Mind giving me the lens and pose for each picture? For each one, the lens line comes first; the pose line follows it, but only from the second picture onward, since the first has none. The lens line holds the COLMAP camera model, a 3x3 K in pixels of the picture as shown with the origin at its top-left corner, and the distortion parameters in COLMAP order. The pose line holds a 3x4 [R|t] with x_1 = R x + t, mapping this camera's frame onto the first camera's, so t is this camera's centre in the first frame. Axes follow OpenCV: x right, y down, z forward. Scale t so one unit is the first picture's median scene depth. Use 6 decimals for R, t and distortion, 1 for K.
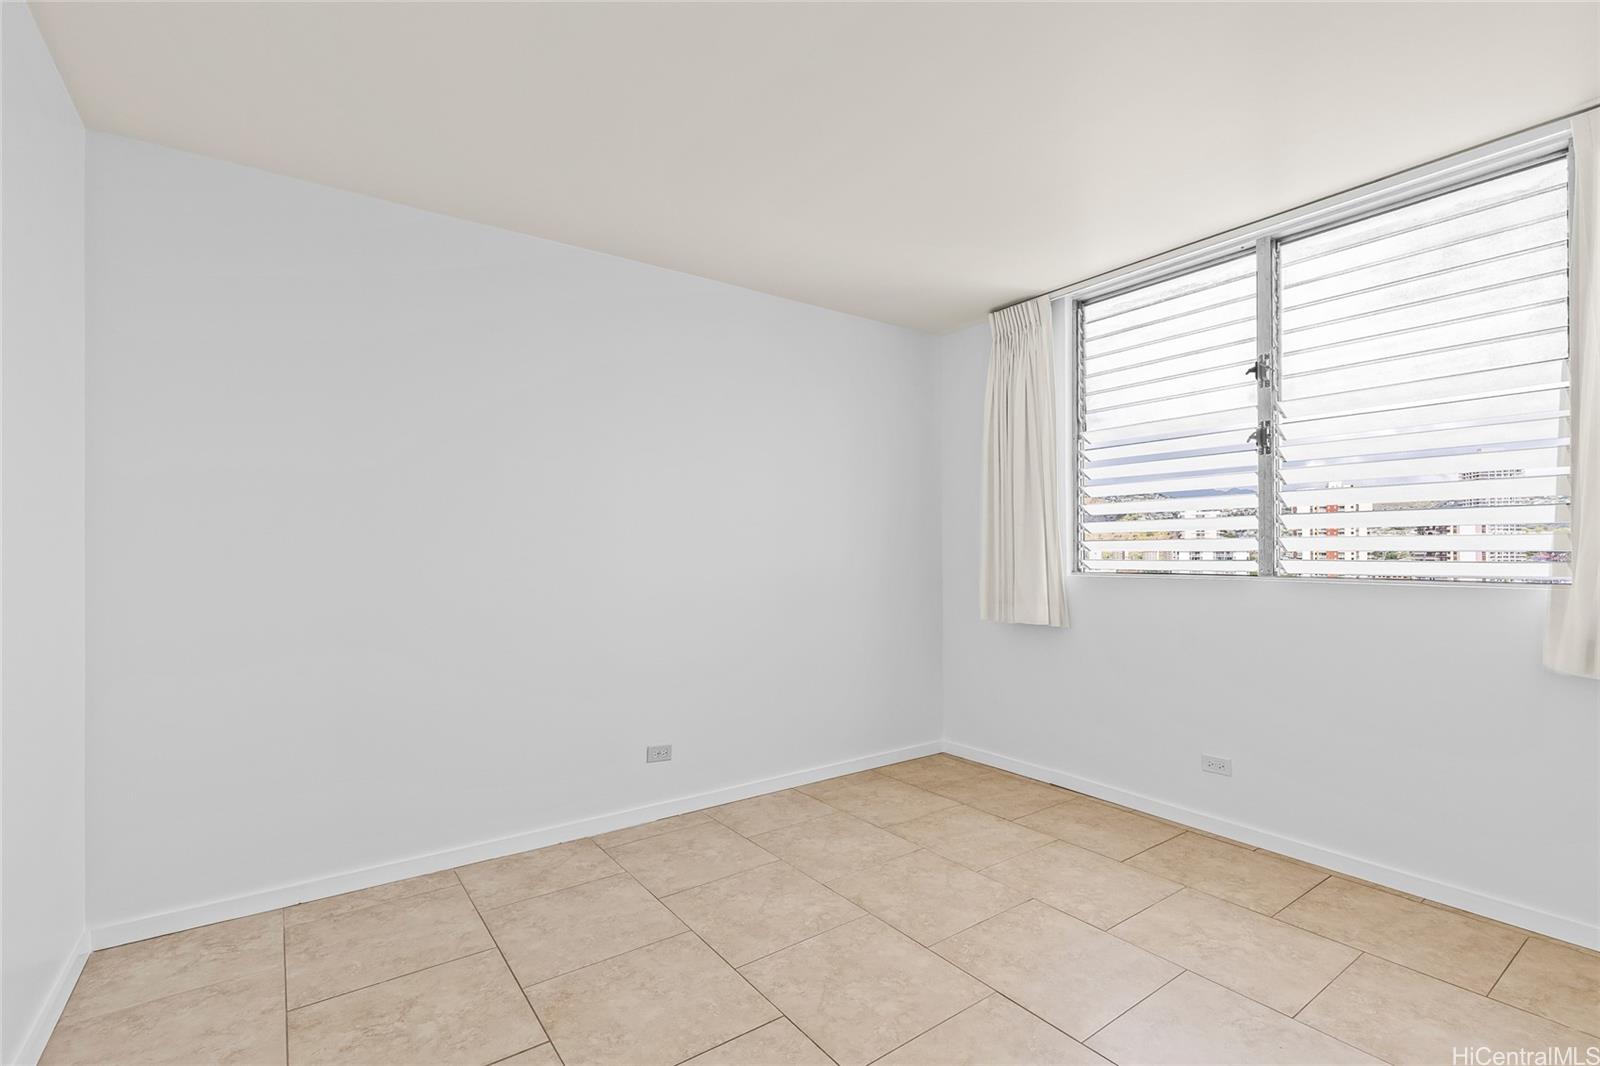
lens RADIAL K [[732.0, 0, 803.3], [0, 732.0, 542.8], [0, 0, 1]] dist [0.010674, 0.000053]
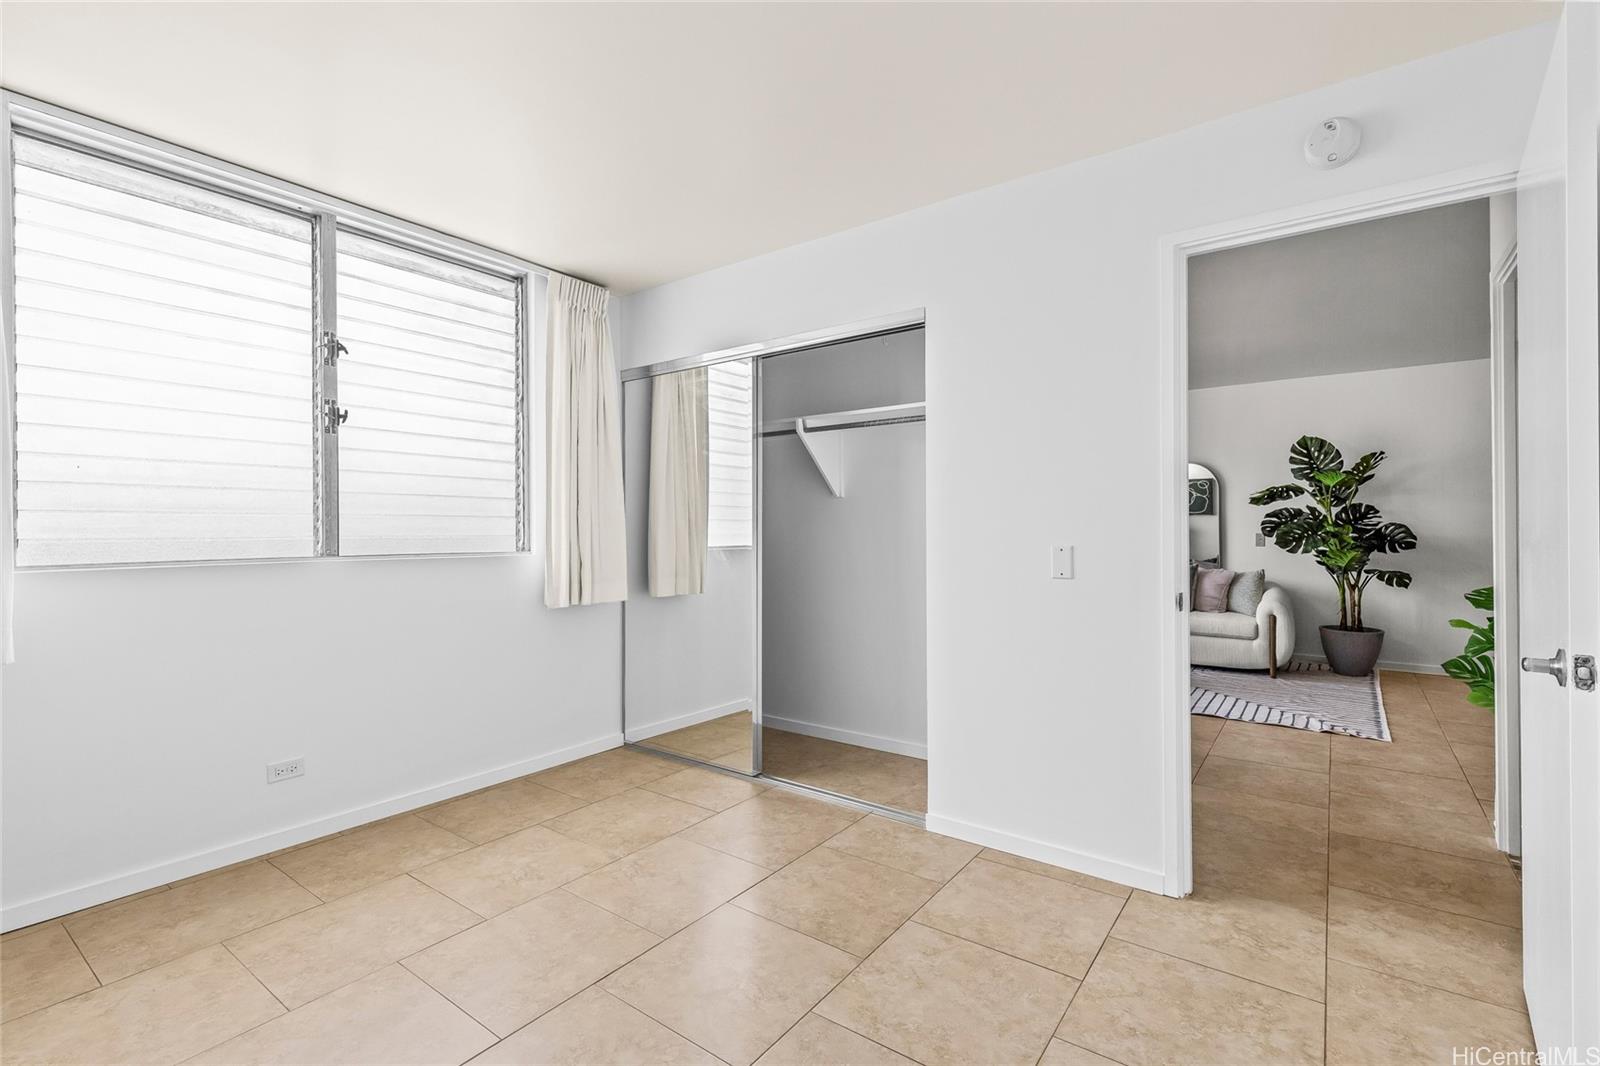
lens RADIAL K [[732.0, 0, 800.5], [0, 732.0, 528.3], [0, 0, 1]] dist [0.010674, 0.000053]
pose [[-0.303189, 0.002327, 0.952928, -0.578311], [-0.007086, 0.999964, -0.004697, 0.006610], [-0.952904, -0.008176, -0.303161, 0.801080]]
